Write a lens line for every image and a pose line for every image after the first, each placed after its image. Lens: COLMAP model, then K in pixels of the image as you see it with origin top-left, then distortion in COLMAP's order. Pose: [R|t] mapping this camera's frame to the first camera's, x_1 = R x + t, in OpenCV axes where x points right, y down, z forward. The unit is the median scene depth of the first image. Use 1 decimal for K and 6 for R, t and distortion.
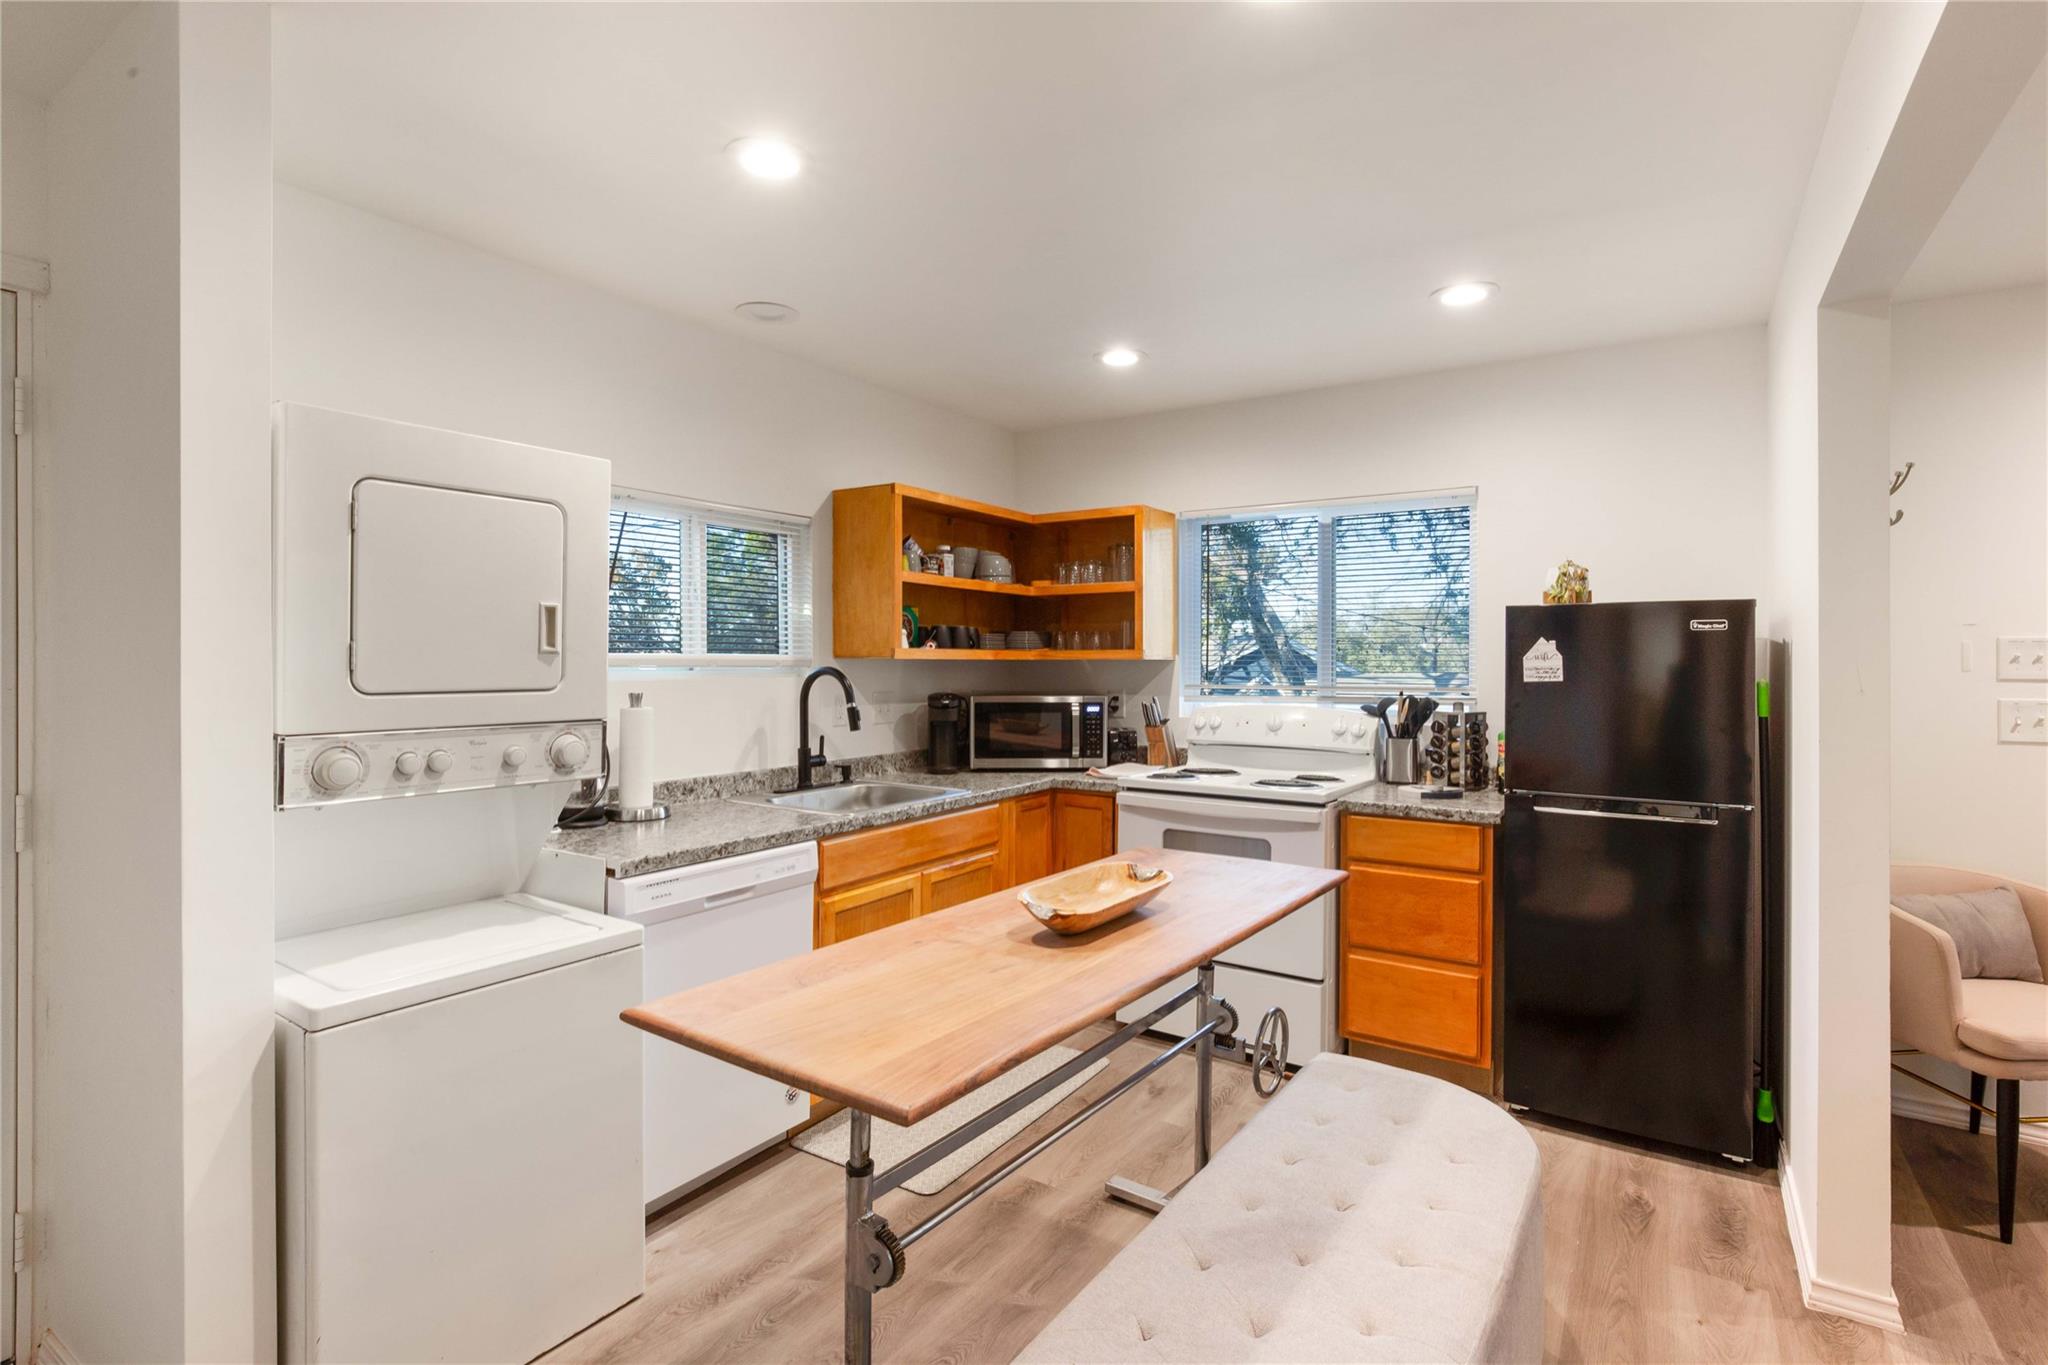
lens RADIAL K [[971.3, 0, 1030.3], [0, 971.3, 670.3], [0, 0, 1]] dist [0.003326, 0.001188]
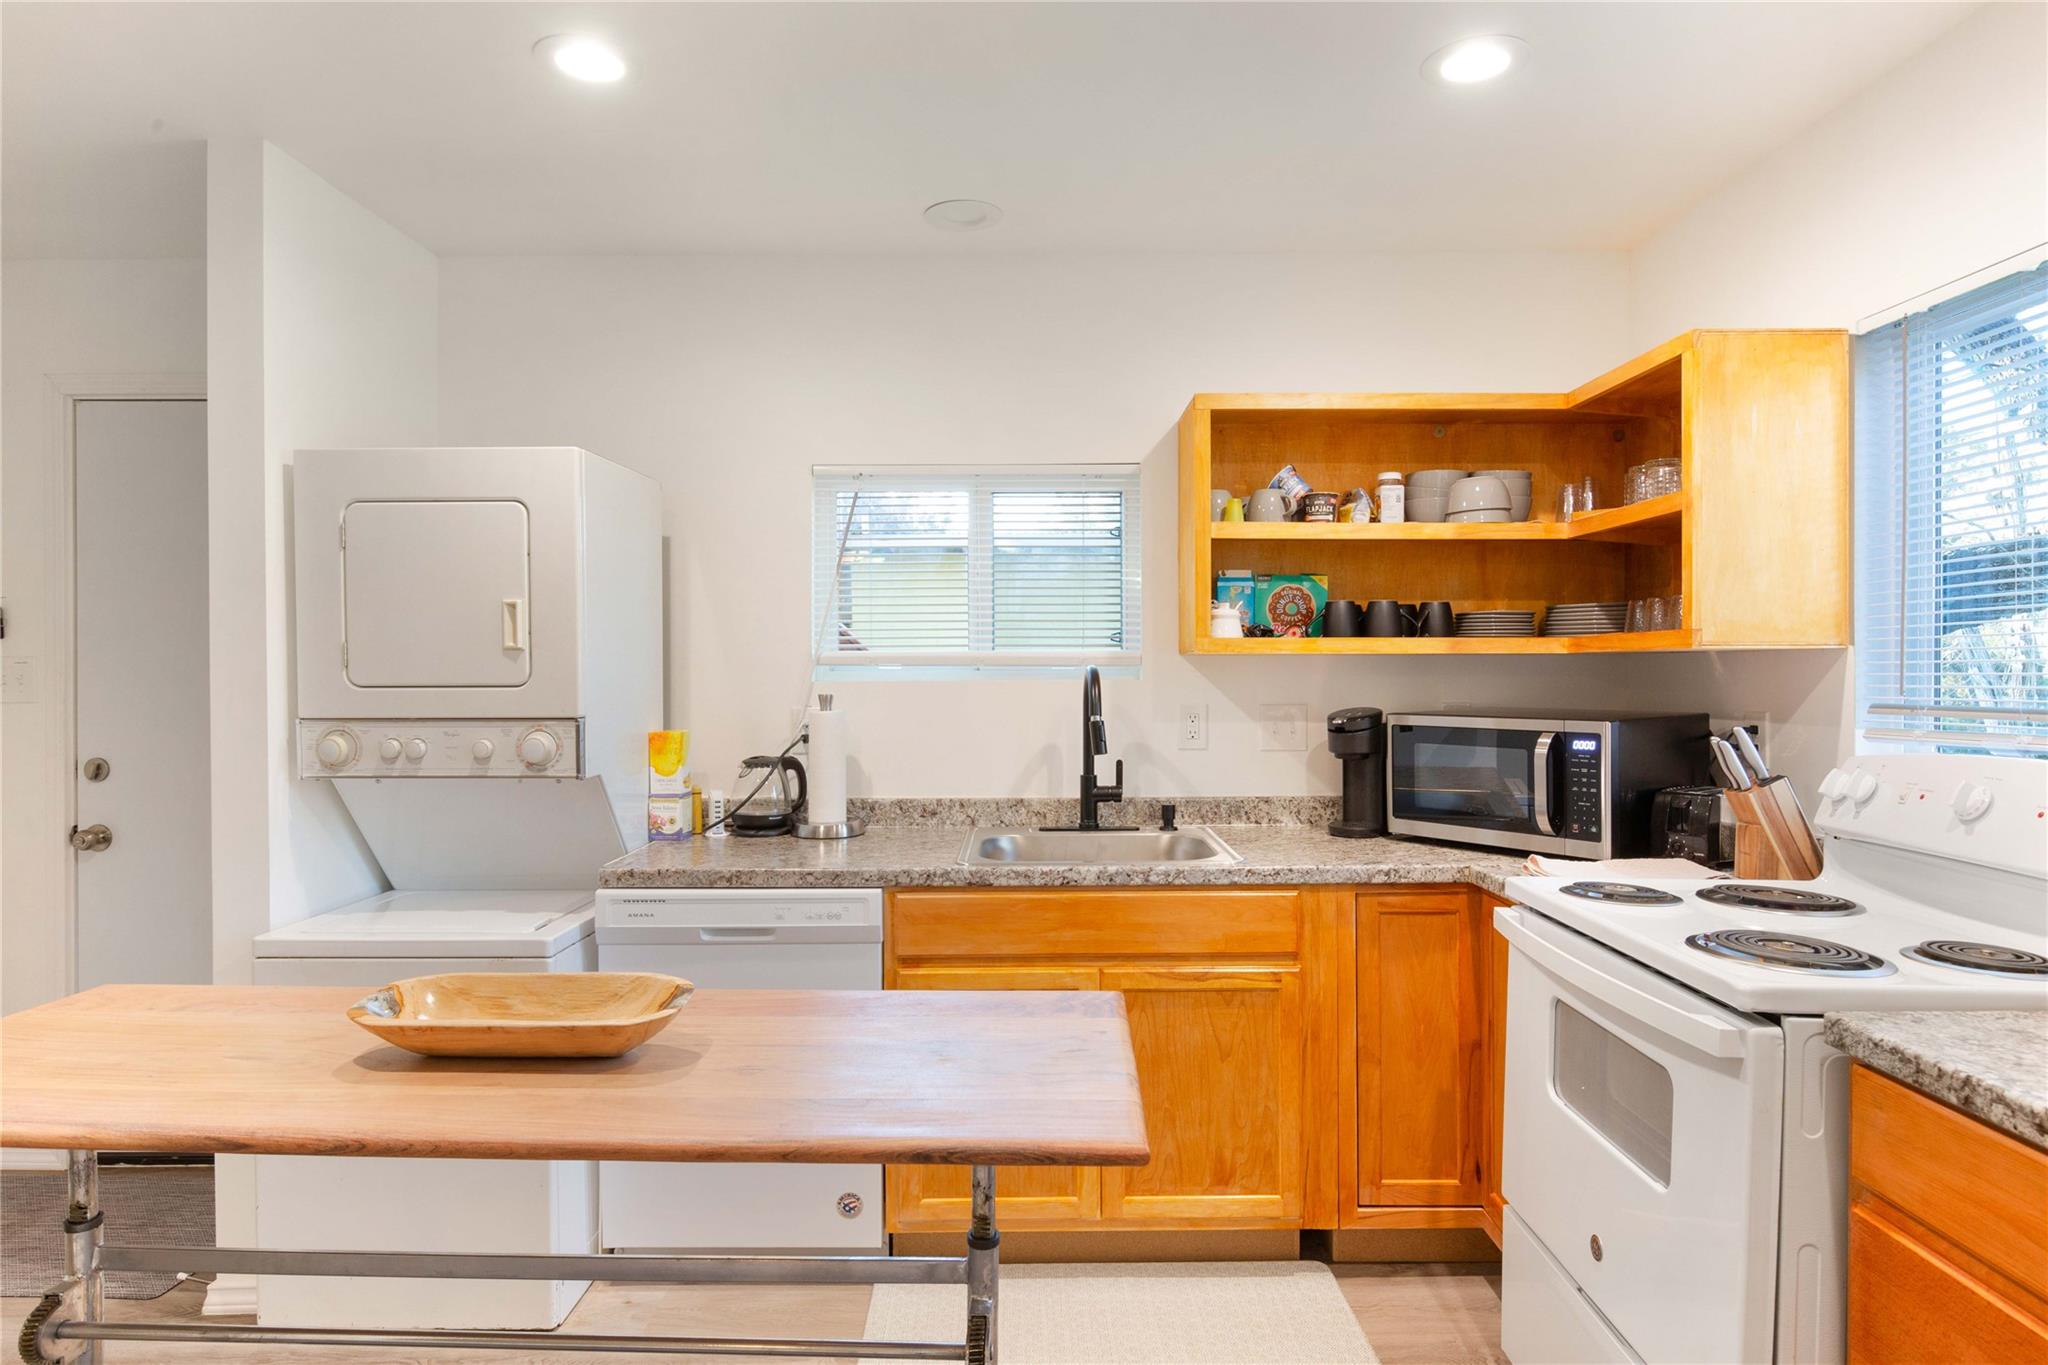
lens RADIAL K [[1160.9, 0, 1024.0], [0, 1160.9, 675.7], [0, 0, 1]] dist [-0.005680, -0.001656]
pose [[0.550776, 0.001268, -0.834652, 0.478726], [-0.004646, 0.999988, -0.001547, 0.005492], [0.834640, 0.004730, 0.550775, 0.462774]]
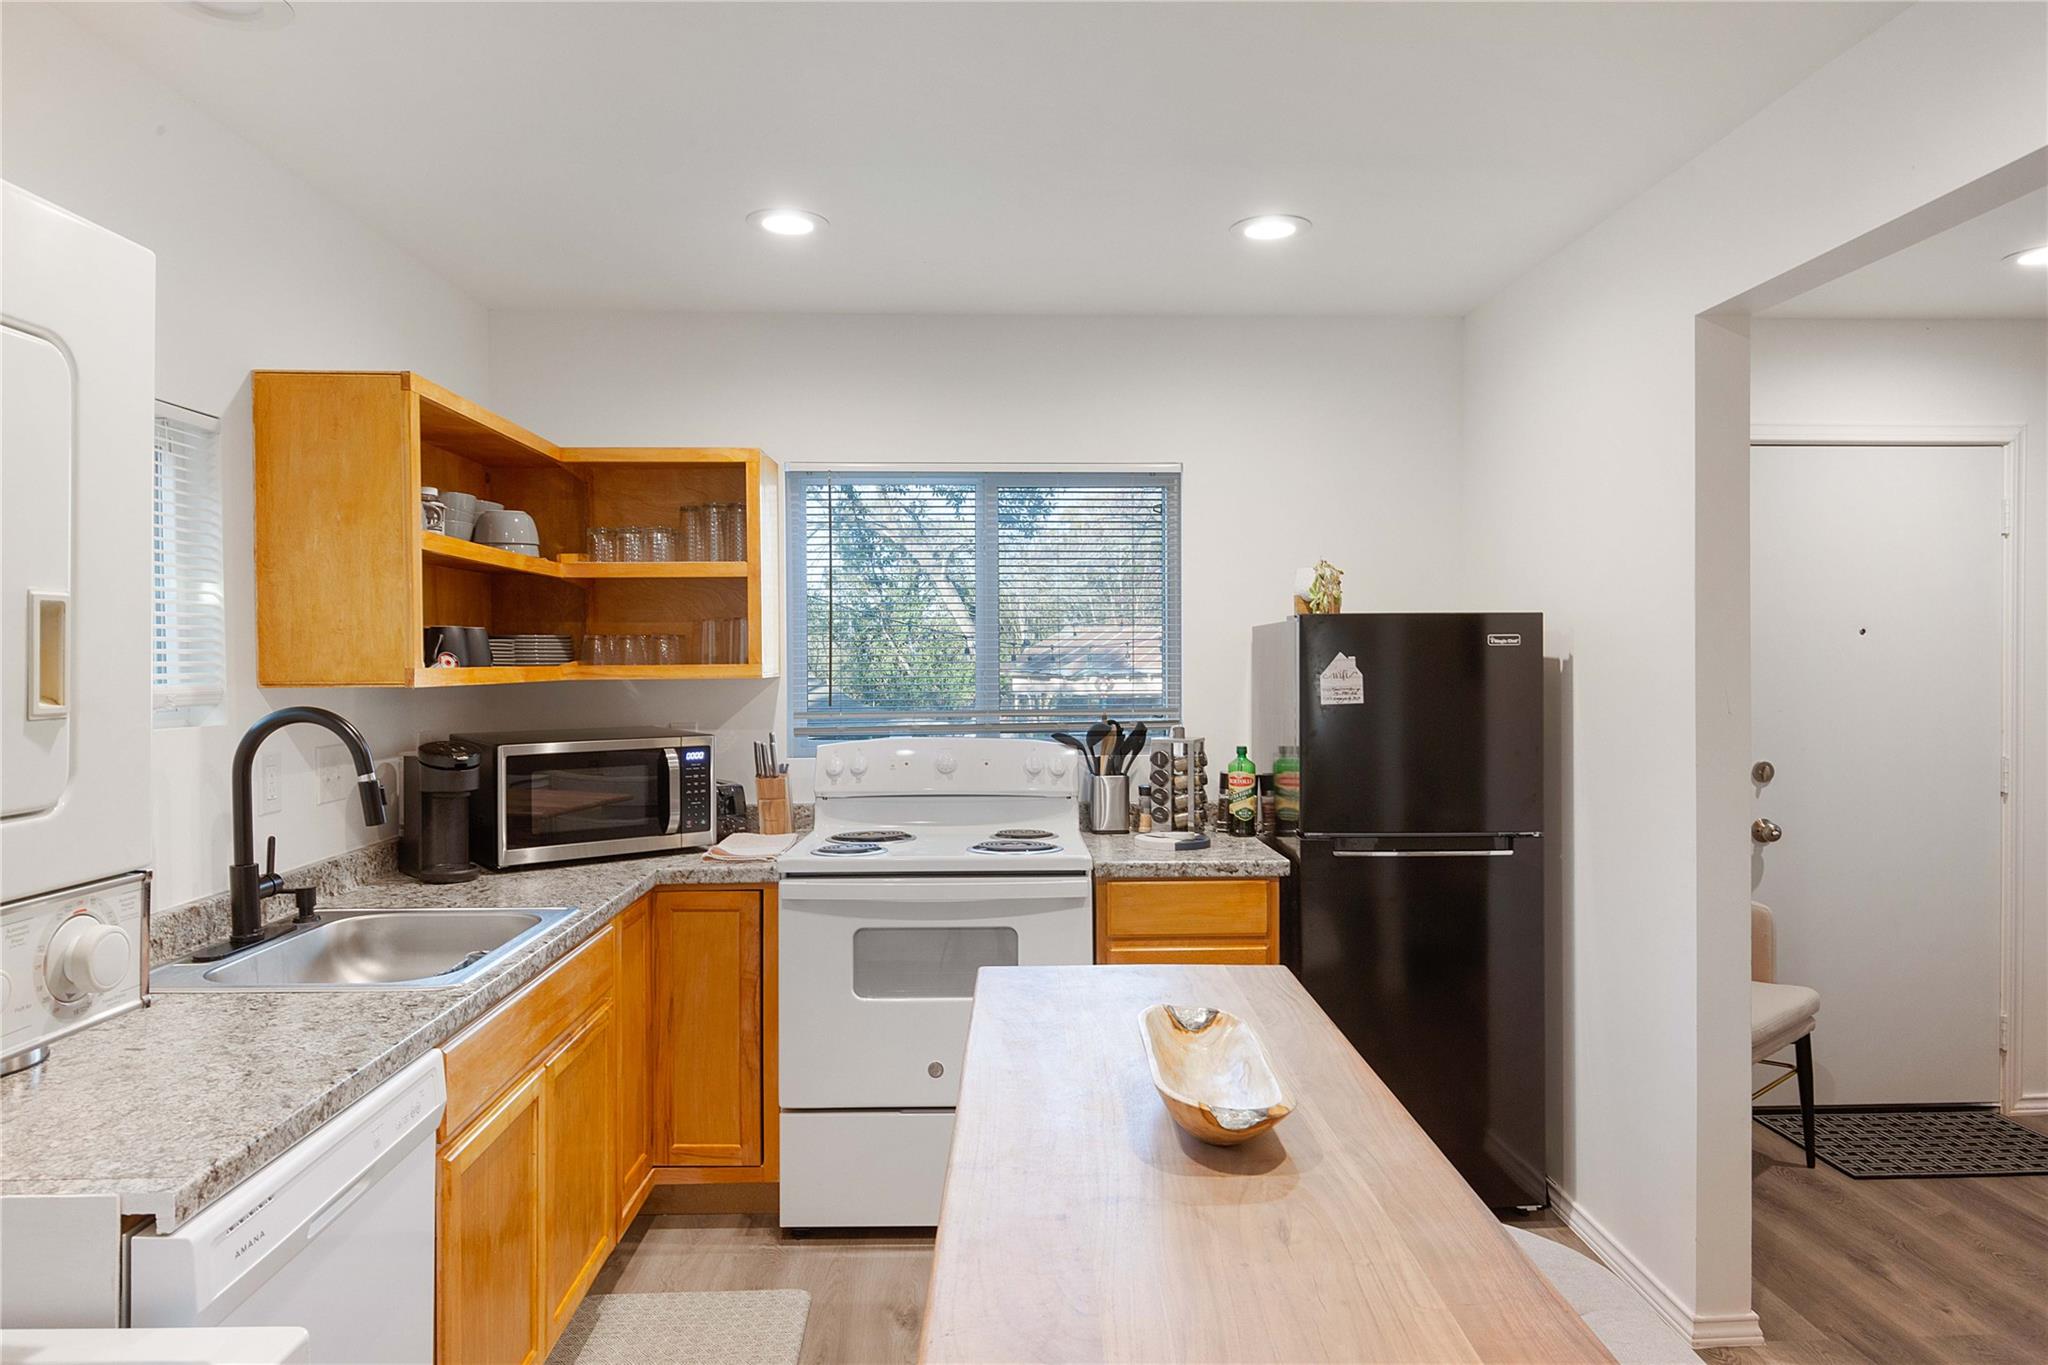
lens RADIAL K [[1261.9, 0, 1016.8], [0, 1261.9, 675.6], [0, 0, 1]] dist [0.010593, -0.001545]
pose [[0.819047, -0.014298, 0.573548, -0.278176], [0.012210, 0.999897, 0.007491, -0.020253], [-0.573596, 0.000867, 0.819138, 0.208450]]
